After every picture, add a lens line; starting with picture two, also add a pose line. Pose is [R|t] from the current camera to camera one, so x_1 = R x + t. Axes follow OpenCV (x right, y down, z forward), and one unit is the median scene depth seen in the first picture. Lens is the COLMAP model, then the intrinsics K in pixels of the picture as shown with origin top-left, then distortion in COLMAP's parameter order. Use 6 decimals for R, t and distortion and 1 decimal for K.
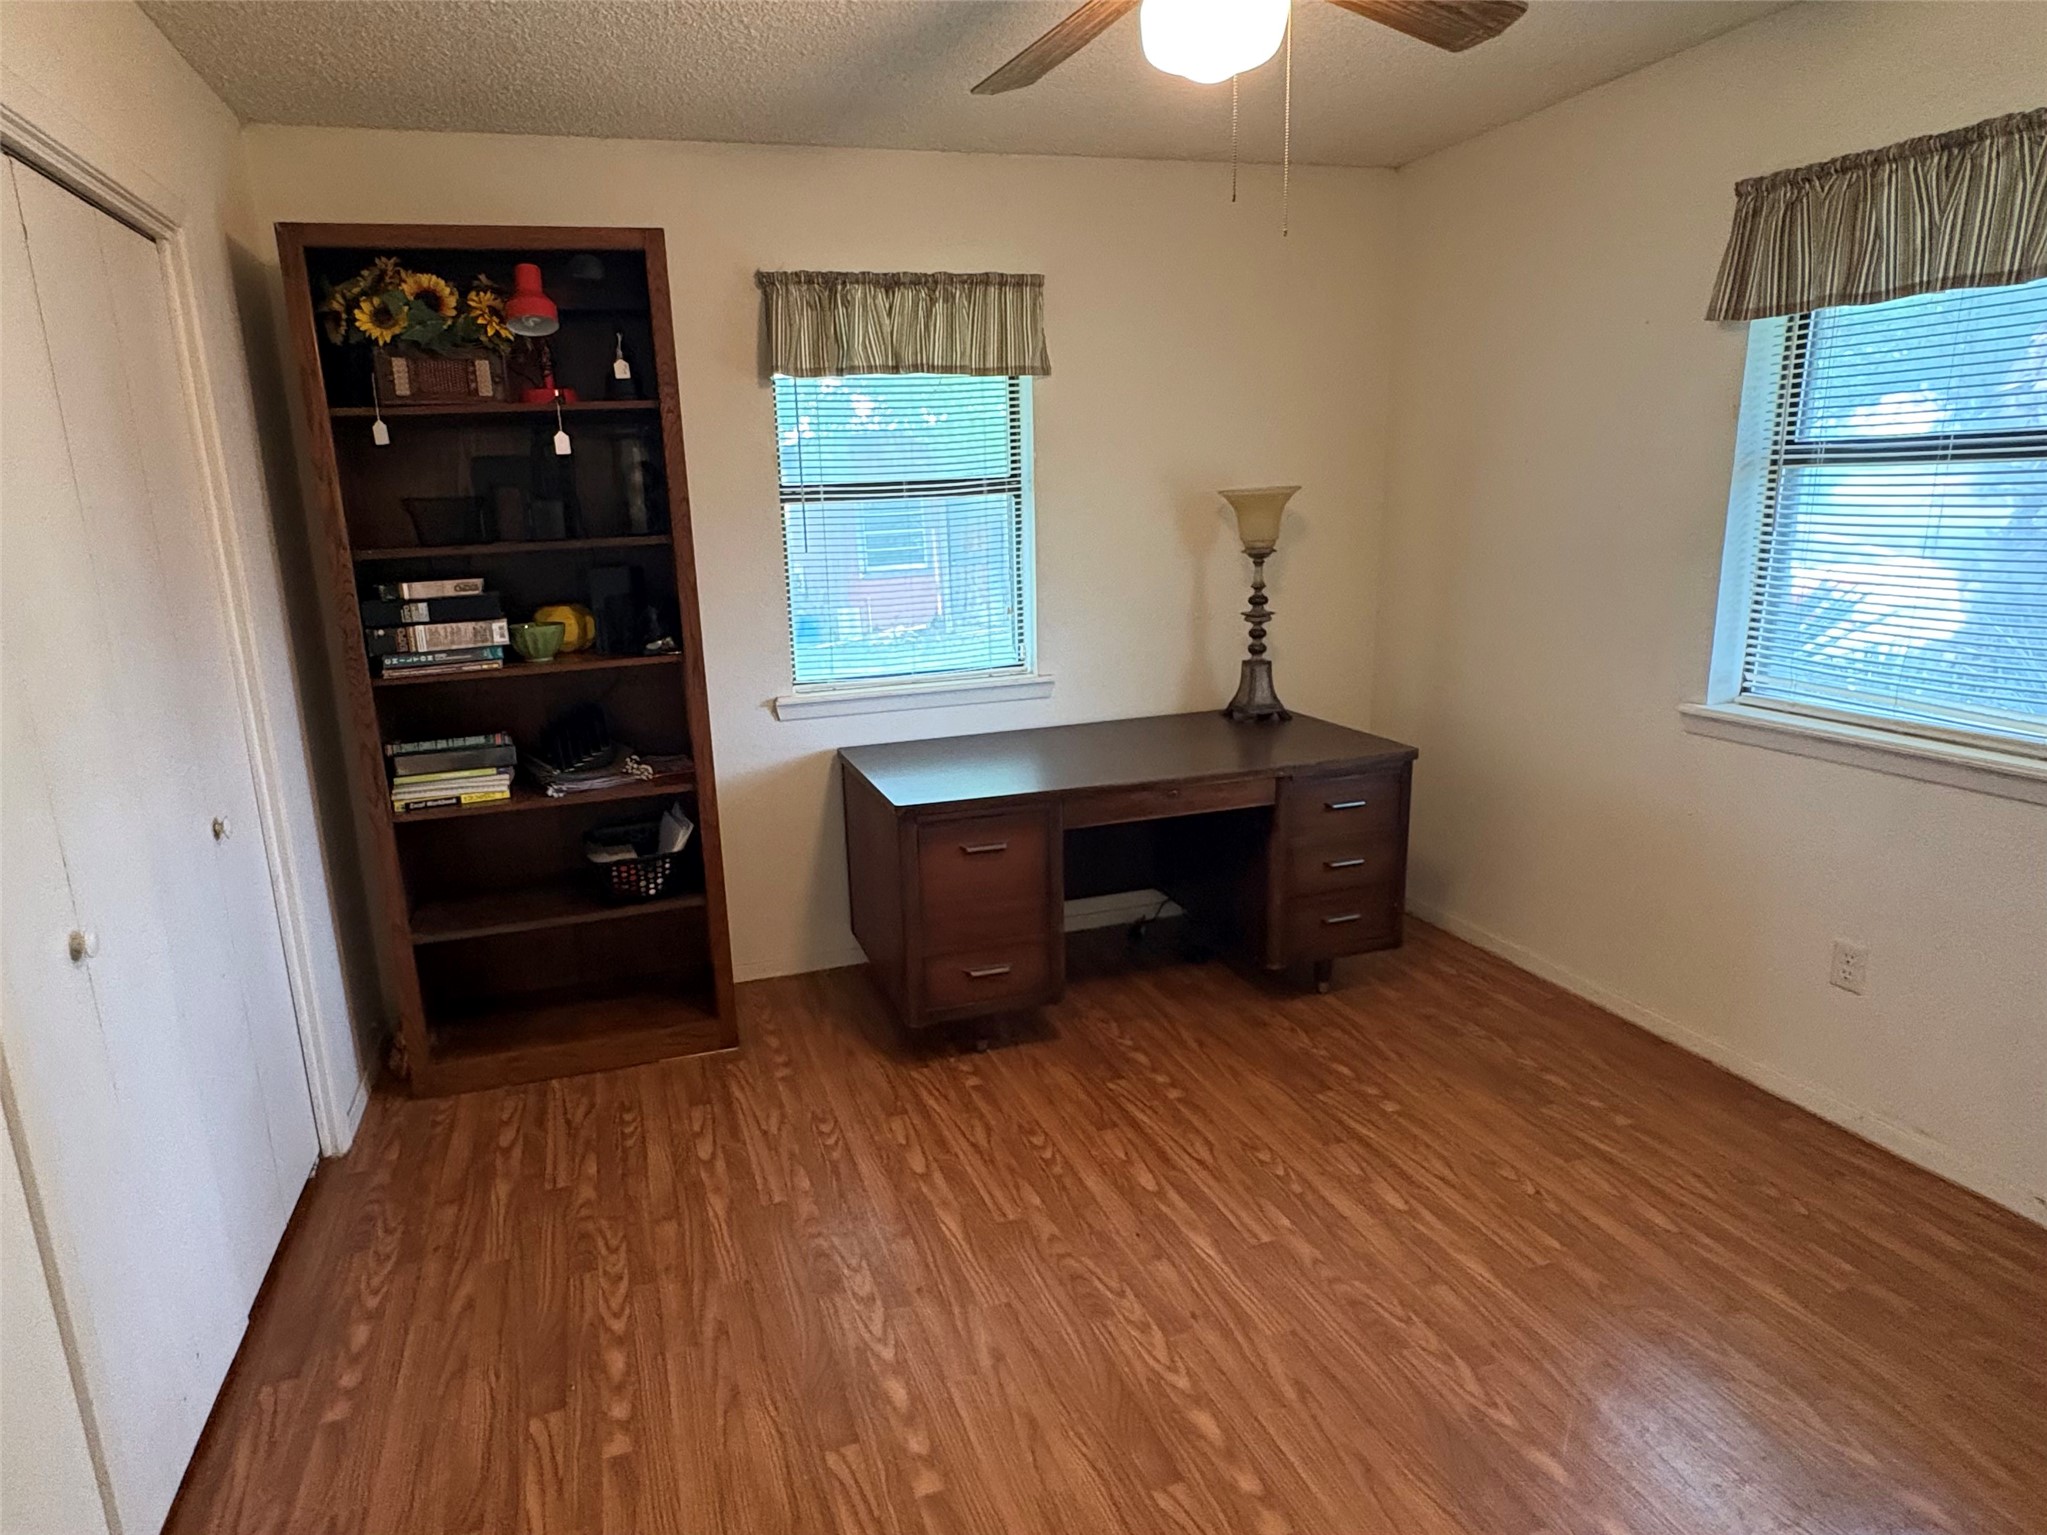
lens RADIAL K [[1061.6, 0, 1017.4], [0, 1061.6, 752.2], [0, 0, 1]] dist [-0.002740, -0.000535]
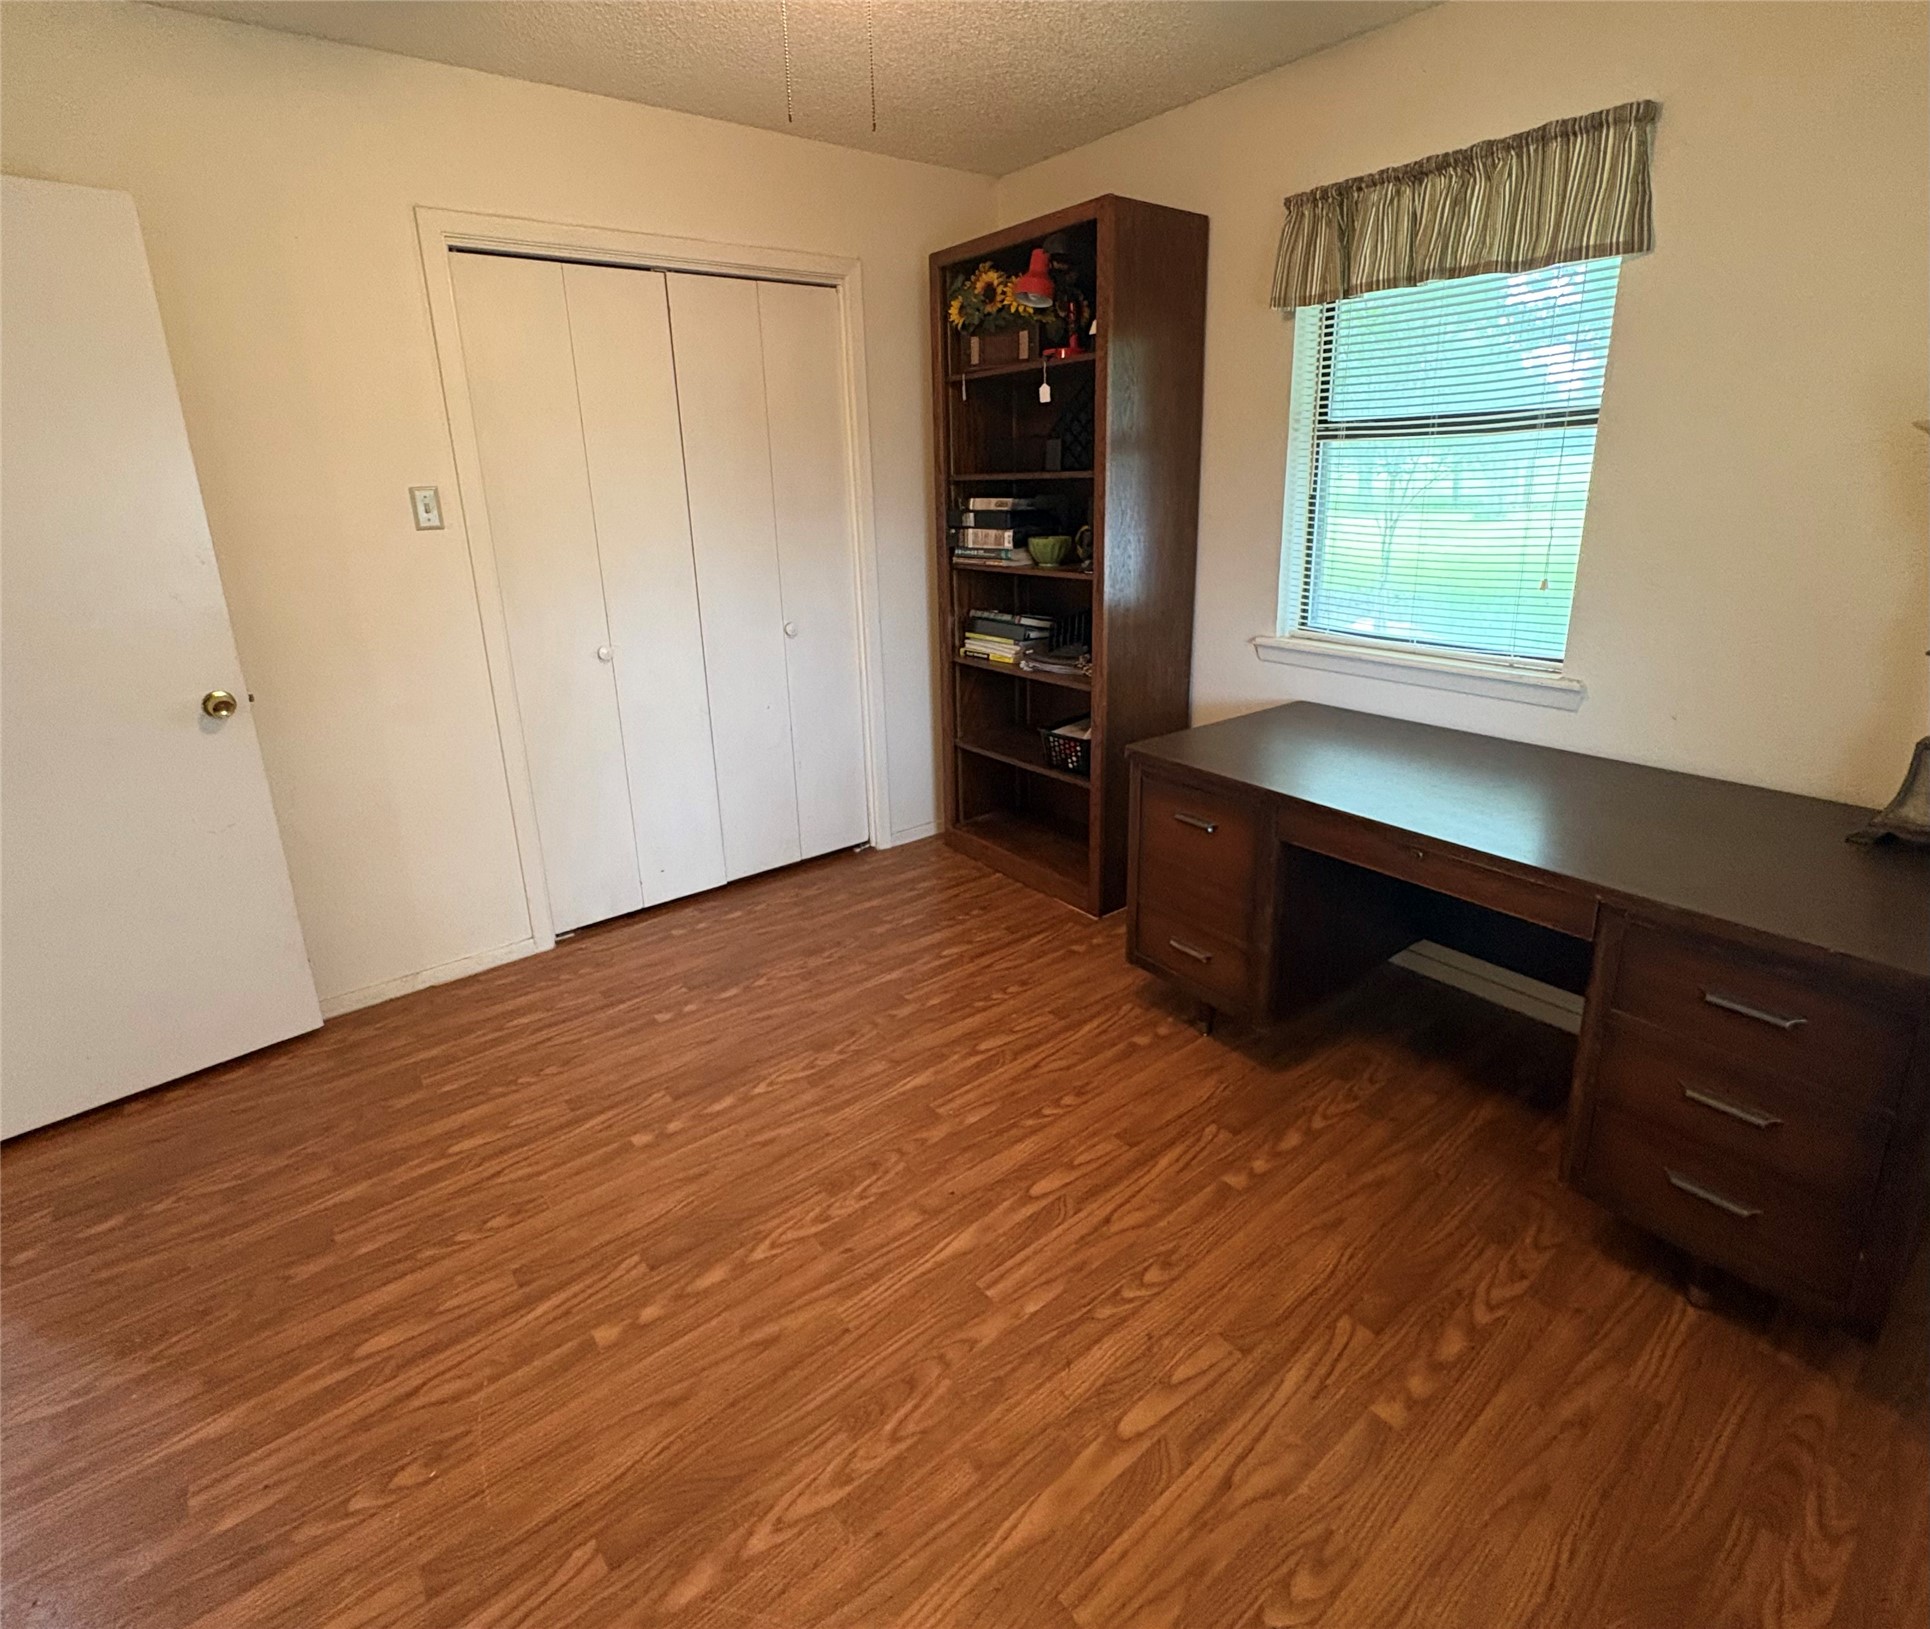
lens RADIAL K [[951.2, 0, 951.0], [0, 951.2, 738.2], [0, 0, 1]] dist [0.000145, 0.000004]
pose [[0.366668, 0.279666, -0.887323, 0.635265], [-0.206855, 0.954383, 0.215323, -0.118746], [0.907064, 0.104596, 0.407792, 0.473662]]
